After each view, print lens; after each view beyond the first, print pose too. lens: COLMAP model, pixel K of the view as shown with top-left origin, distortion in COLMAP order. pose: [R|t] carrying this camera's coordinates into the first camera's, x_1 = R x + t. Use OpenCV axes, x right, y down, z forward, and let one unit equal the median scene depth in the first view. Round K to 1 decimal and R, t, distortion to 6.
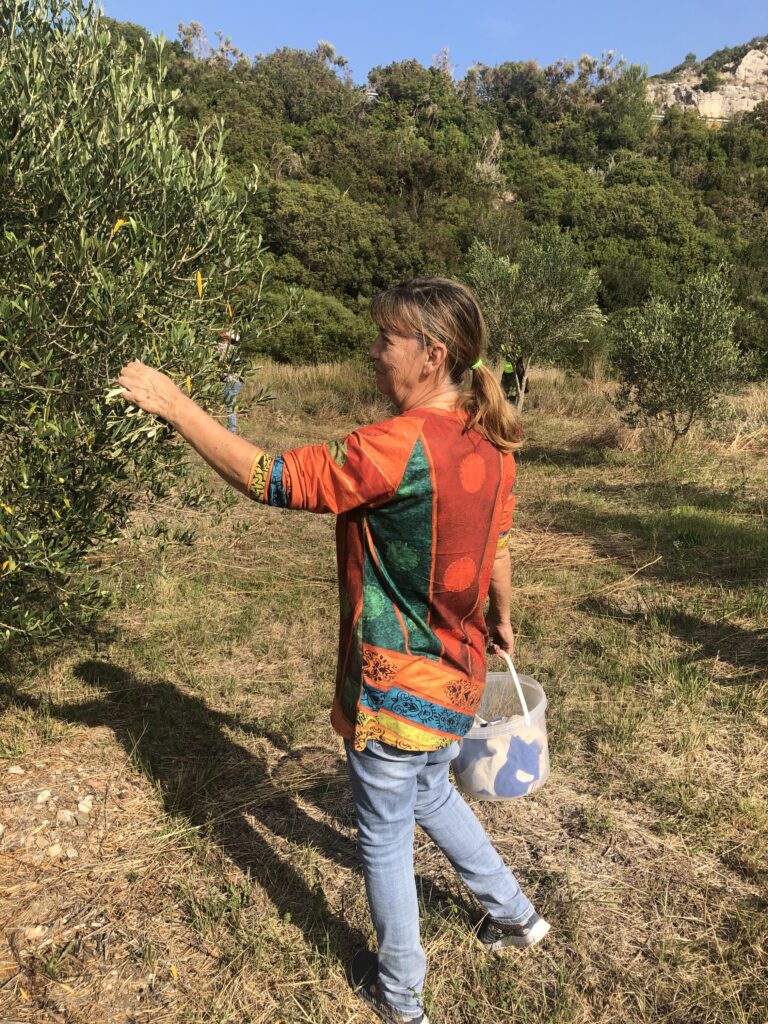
lens RADIAL K [[840.1, 0, 383.6], [0, 840.1, 511.7], [0, 0, 1]] dist [0.007974, -0.003677]
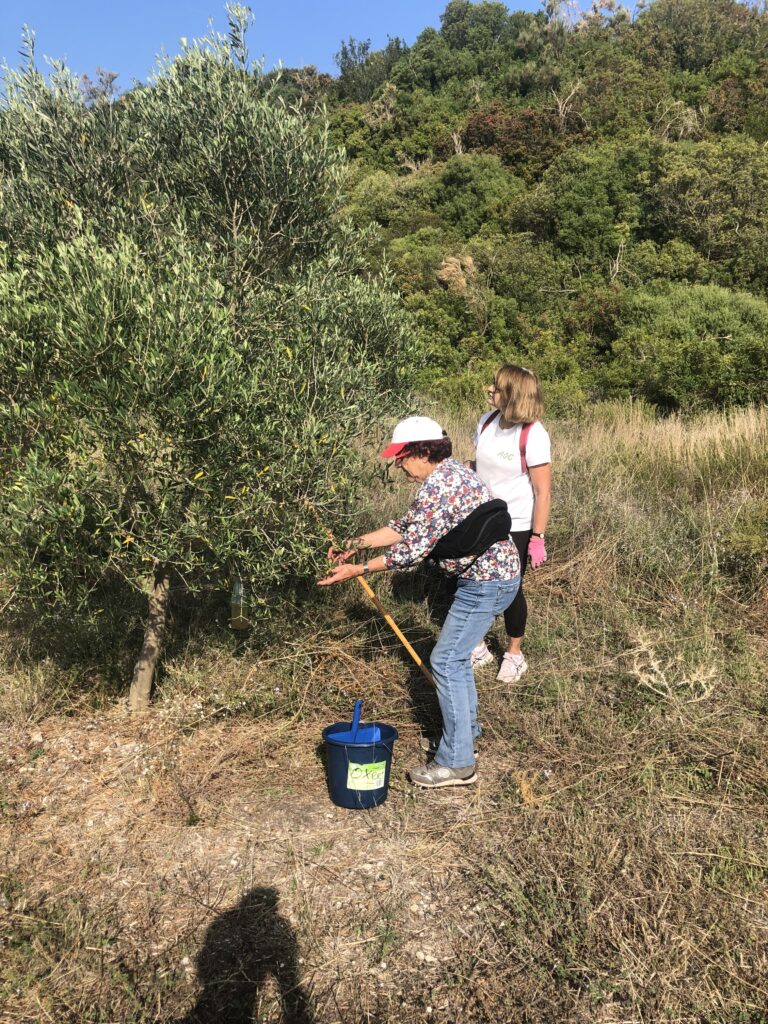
lens RADIAL K [[840.1, 0, 384.4], [0, 840.1, 511.0], [0, 0, 1]] dist [0.007974, -0.003677]
pose [[0.904939, 0.016050, -0.425238, -0.032658], [-0.027877, 0.999378, -0.021606, -0.062023], [0.424626, 0.031407, 0.904824, 0.278709]]
